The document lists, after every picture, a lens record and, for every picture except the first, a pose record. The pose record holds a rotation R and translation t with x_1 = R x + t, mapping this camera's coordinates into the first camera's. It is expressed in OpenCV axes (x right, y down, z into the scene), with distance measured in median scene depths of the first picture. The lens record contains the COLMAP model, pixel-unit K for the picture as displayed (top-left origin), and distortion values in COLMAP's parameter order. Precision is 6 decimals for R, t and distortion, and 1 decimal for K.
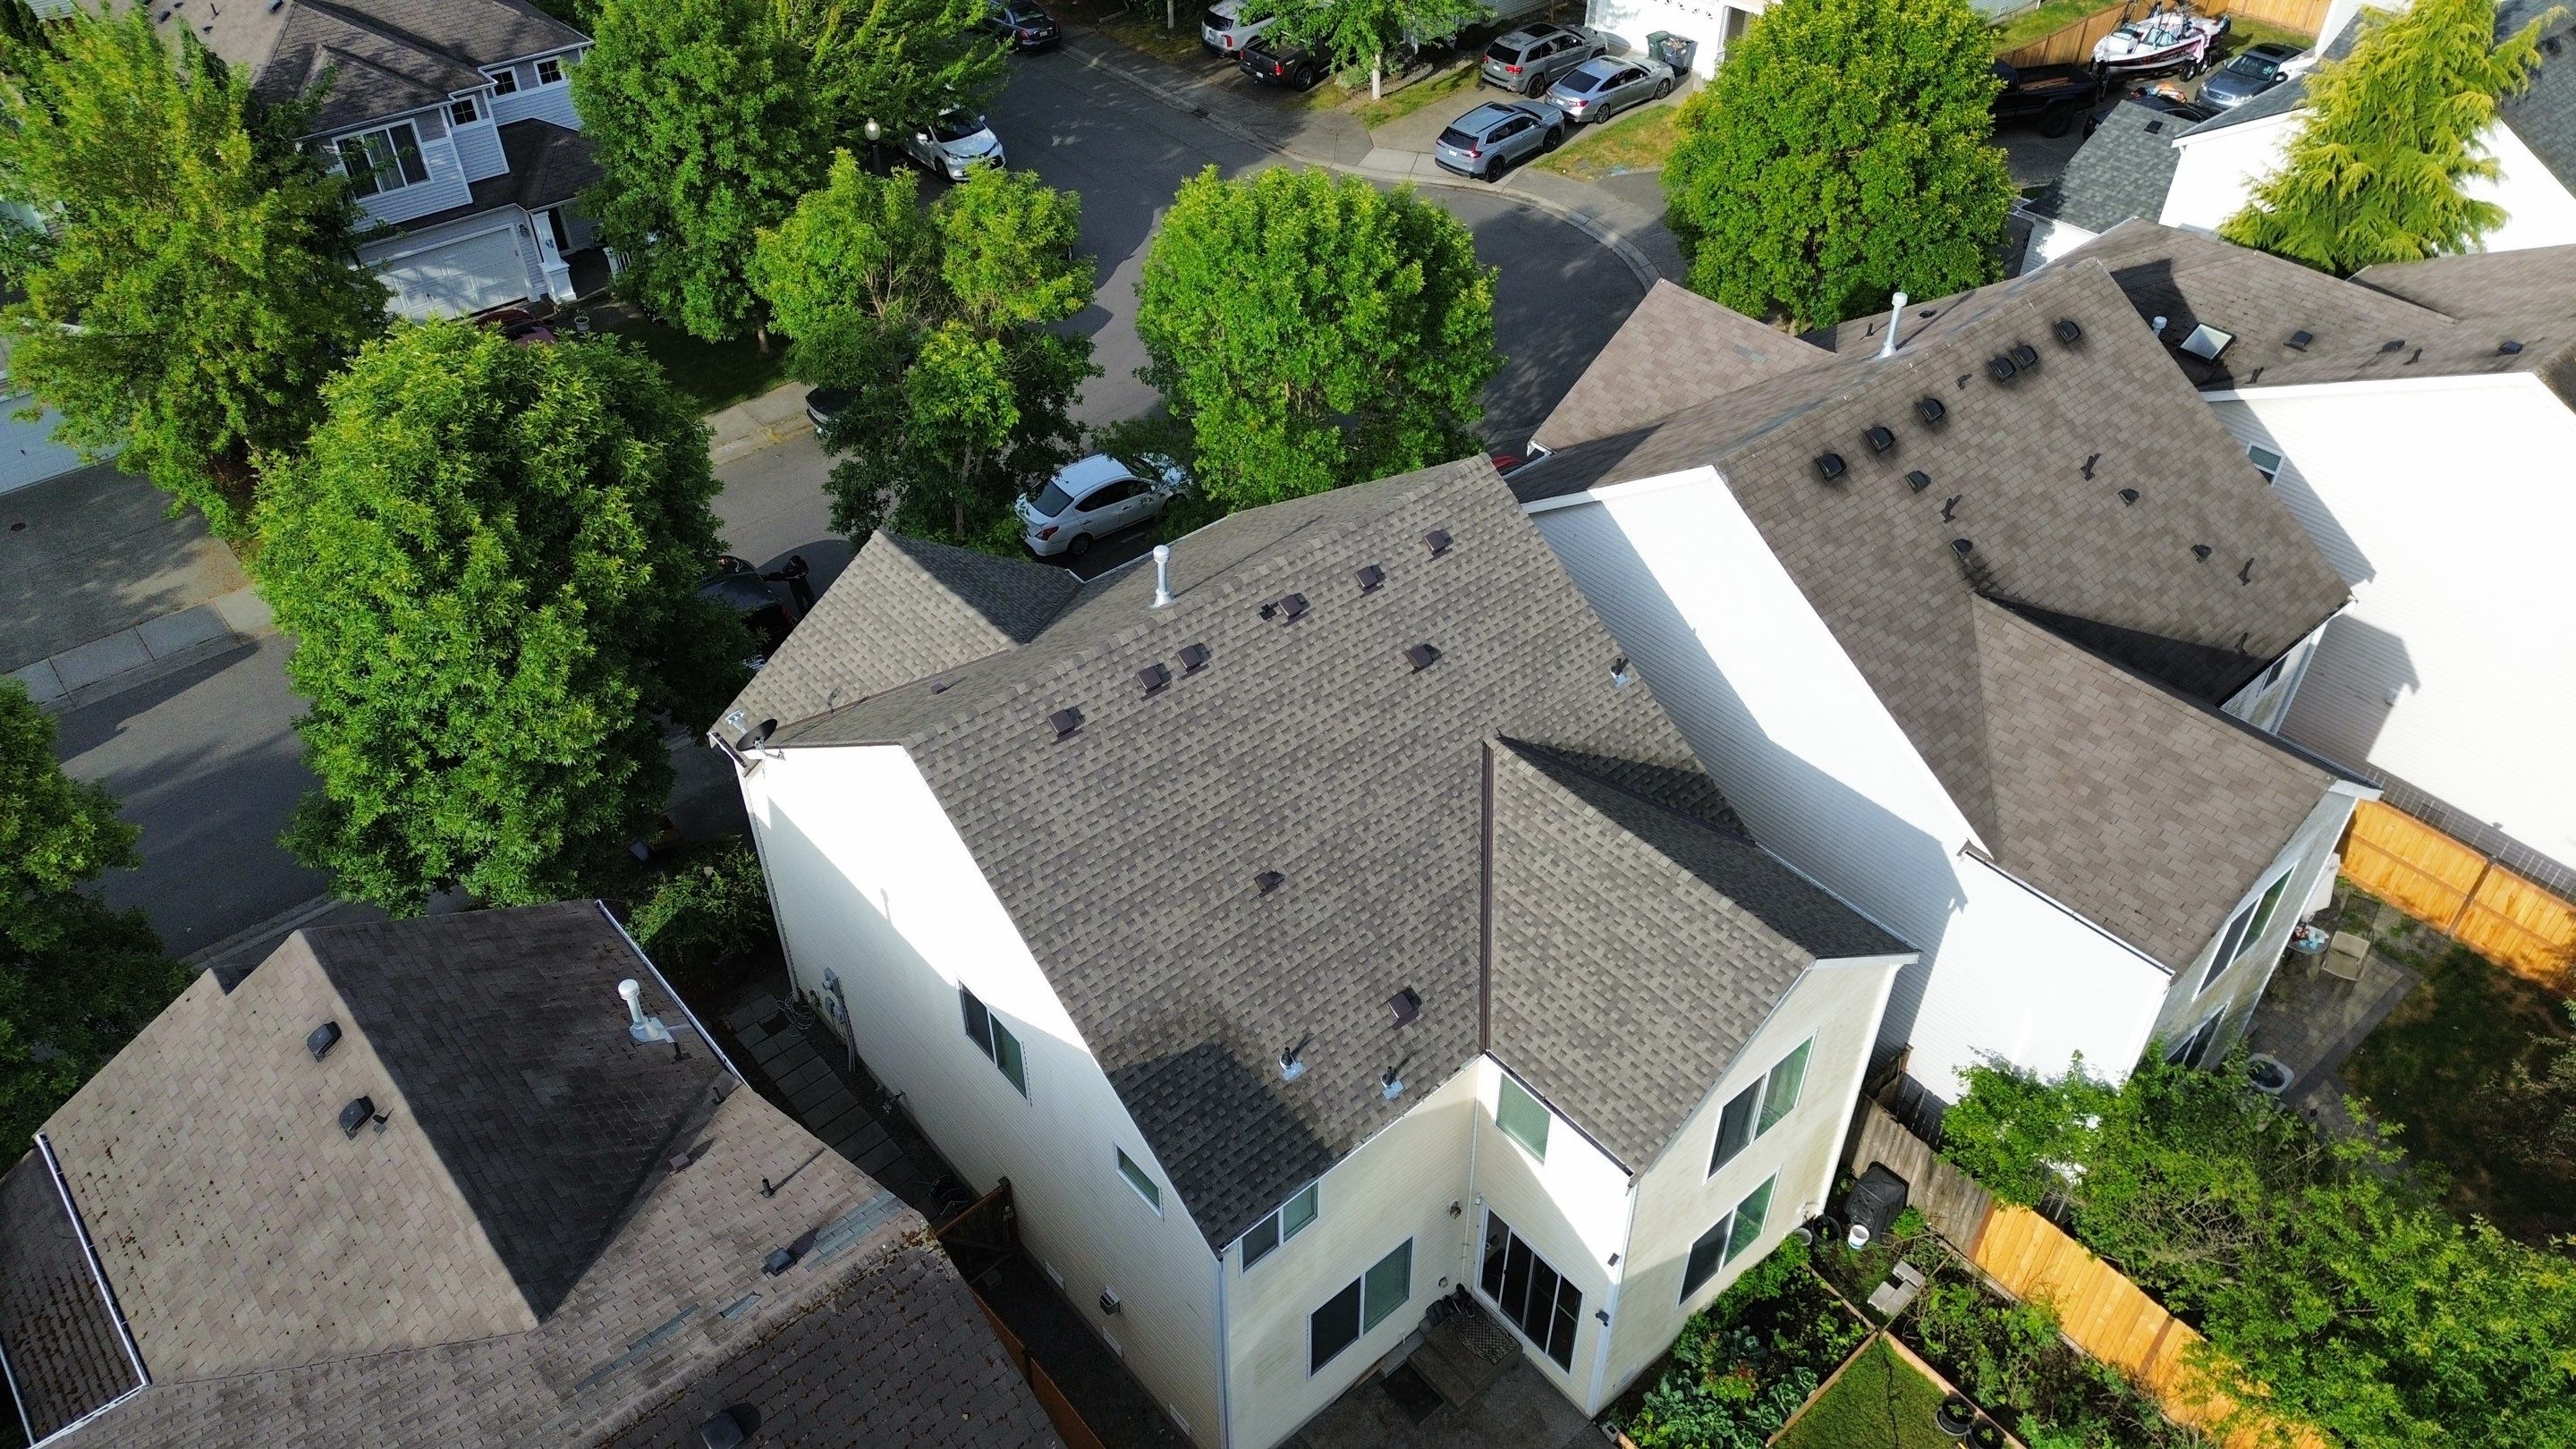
lens RADIAL K [[1815.5, 0, 1280.9], [0, 1815.5, 719.4], [0, 0, 1]] dist [0.047799, -0.006624]
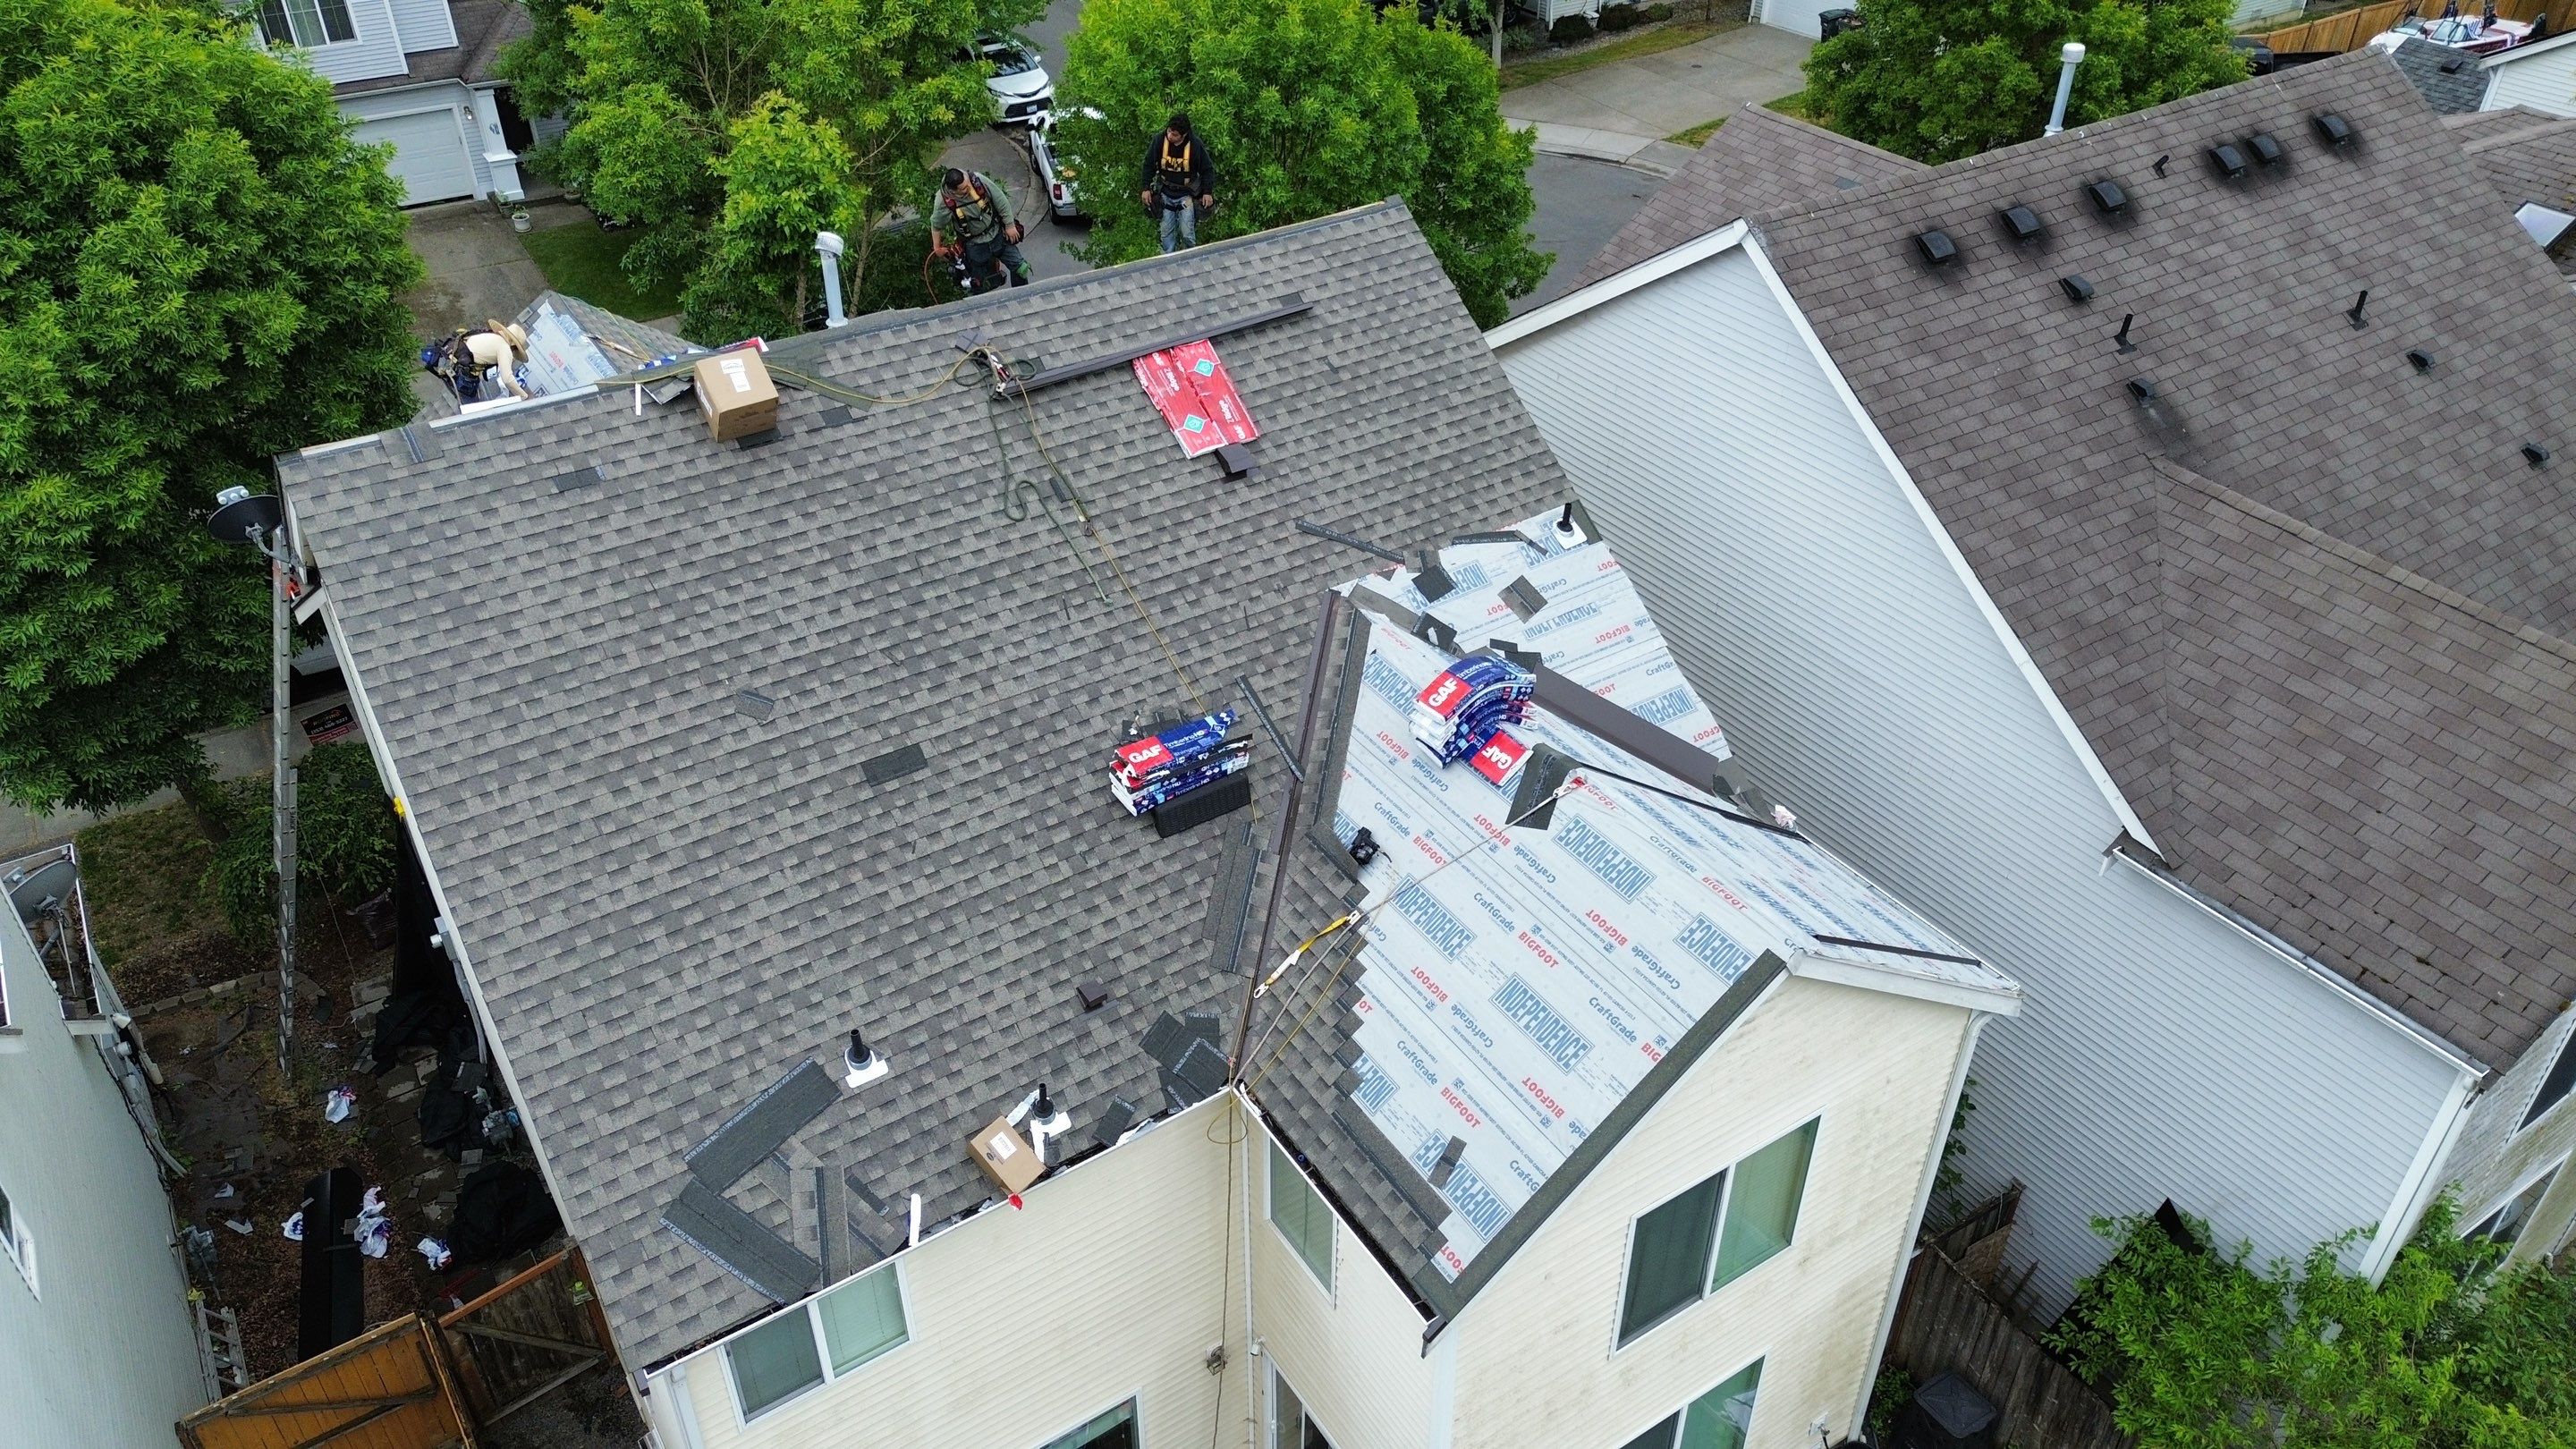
lens RADIAL K [[1815.5, 0, 1300.5], [0, 1815.5, 720.1], [0, 0, 1]] dist [0.047799, -0.006624]
pose [[0.992522, 0.077146, -0.094598, 0.168934], [-0.084298, 0.993682, -0.074096, 0.102741], [0.088284, 0.081516, 0.992754, 0.392592]]
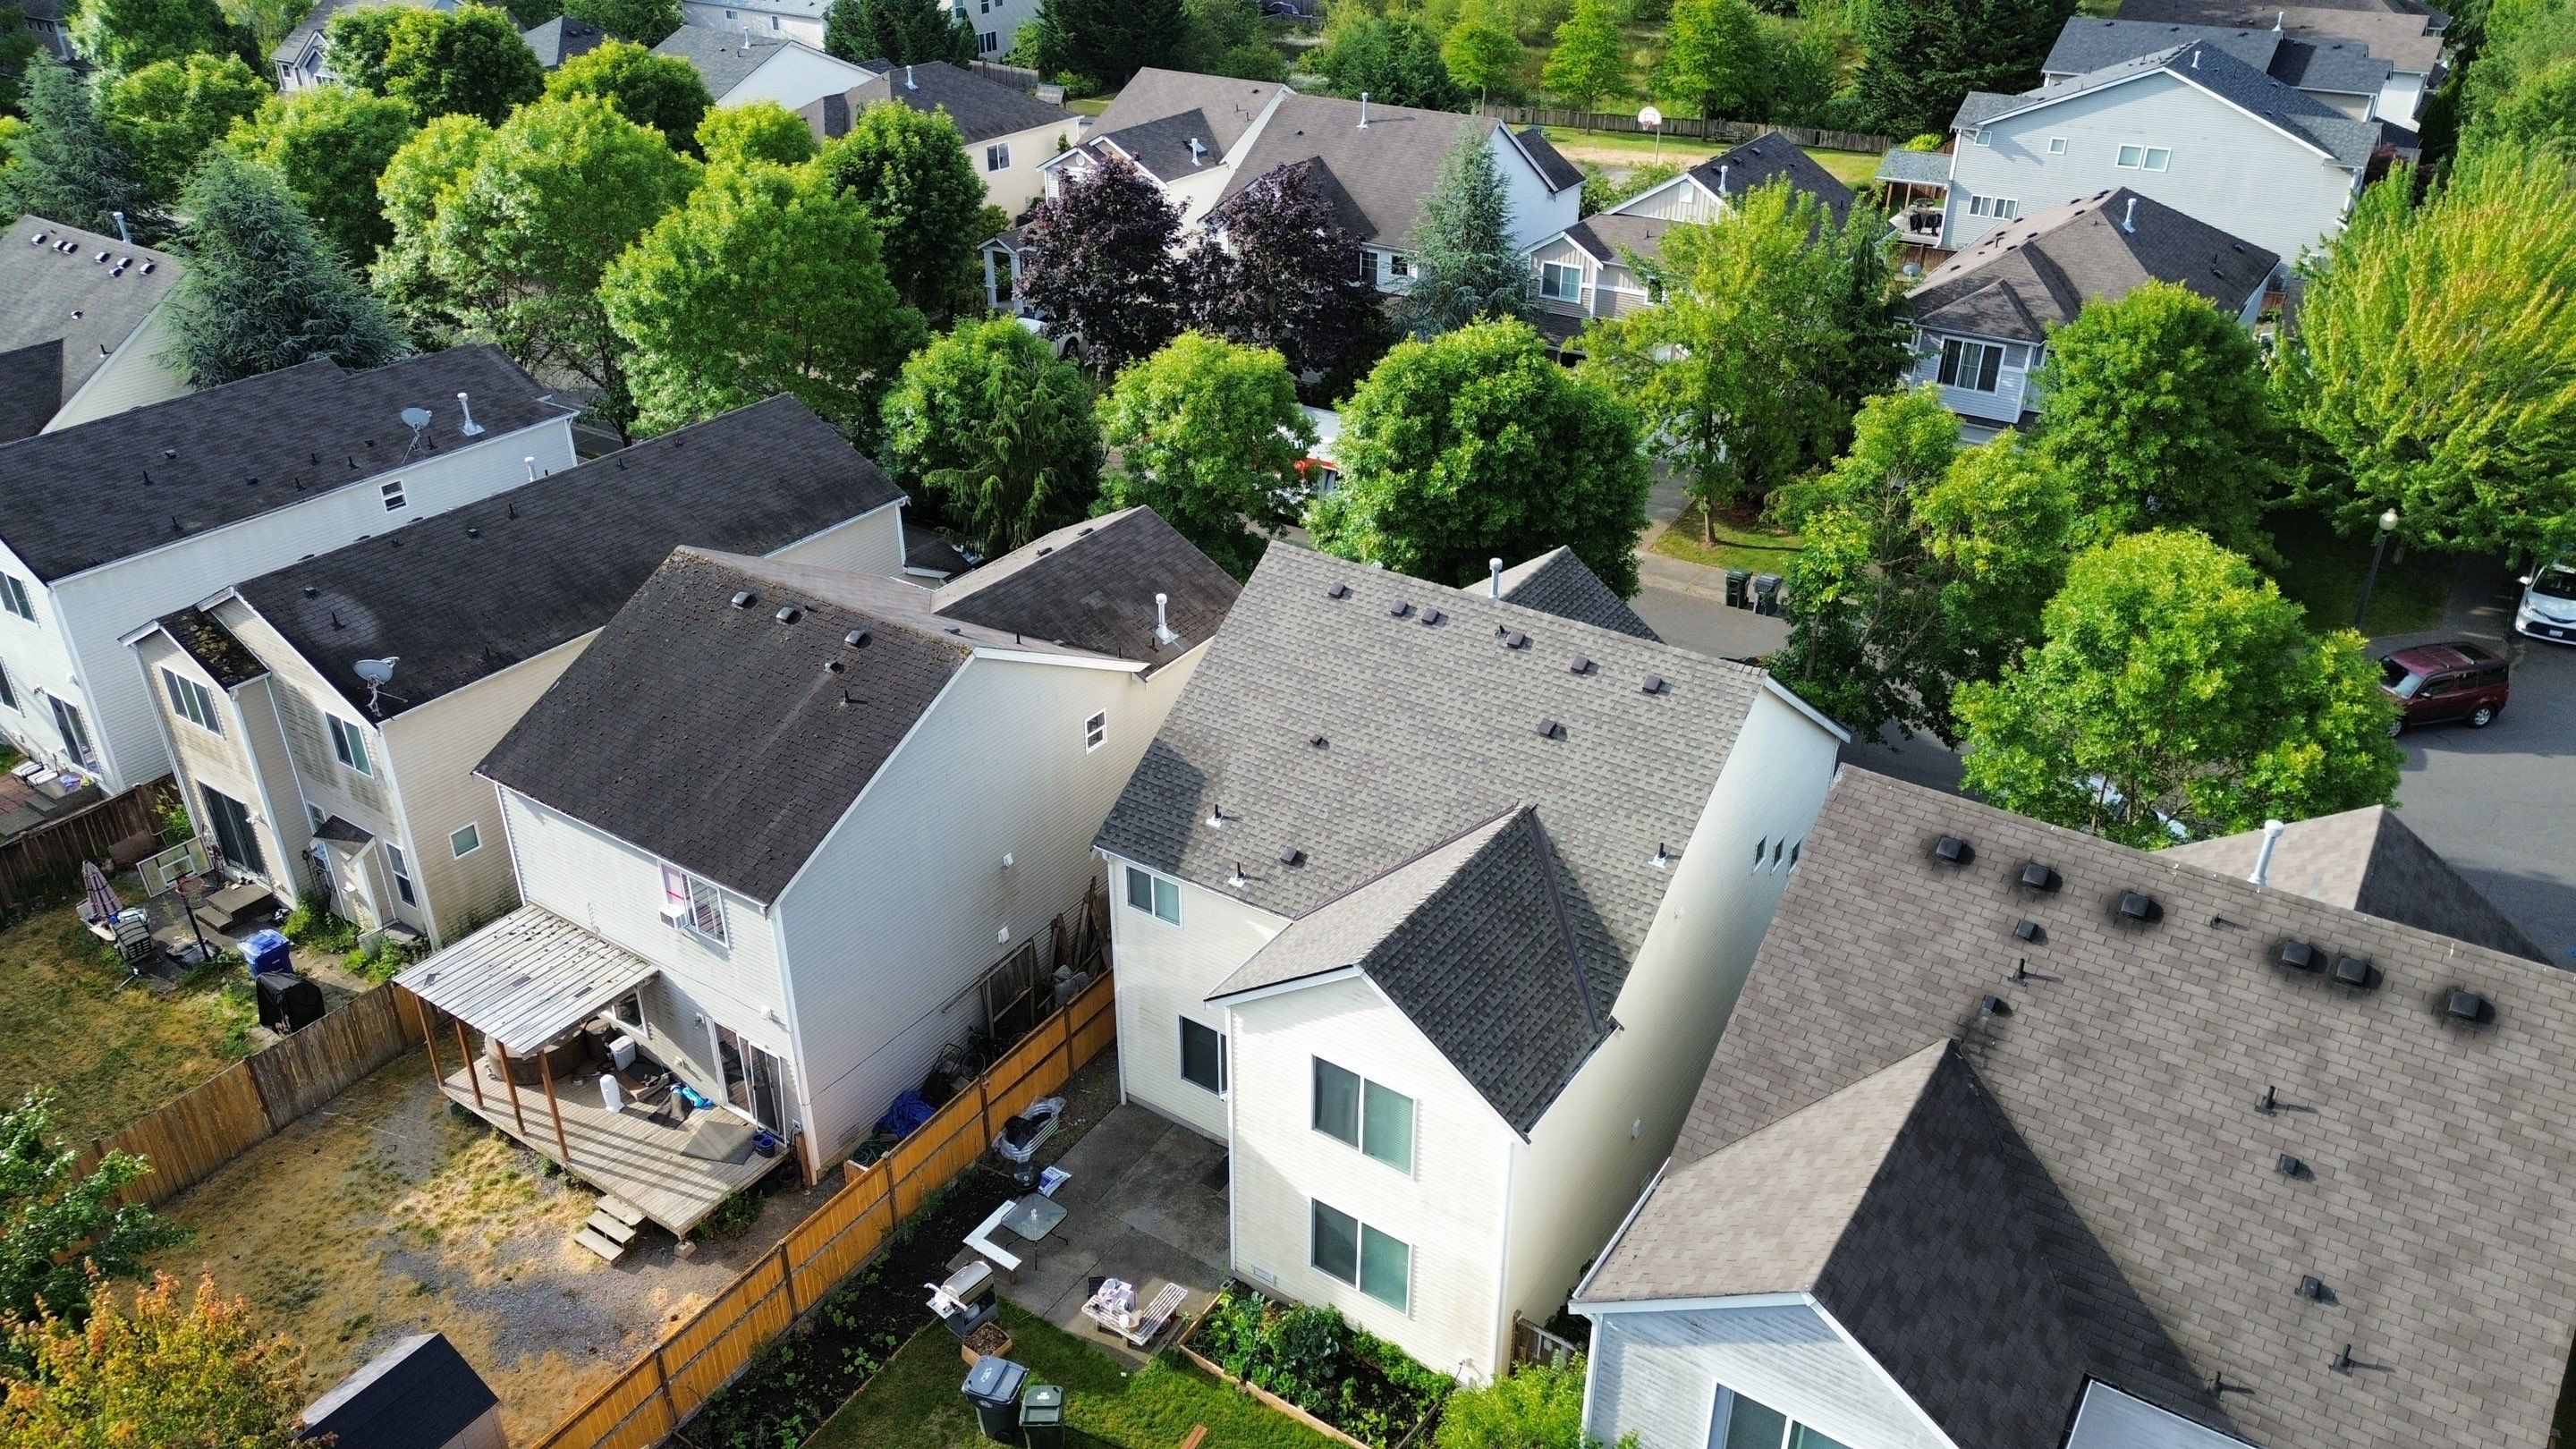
lens RADIAL K [[1815.5, 0, 1281.7], [0, 1815.5, 723.5], [0, 0, 1]] dist [0.047799, -0.006624]
pose [[0.268673, 0.473567, -0.838778, 1.090563], [-0.618583, 0.752329, 0.226617, -0.209463], [0.738356, 0.457969, 0.495071, 0.254242]]
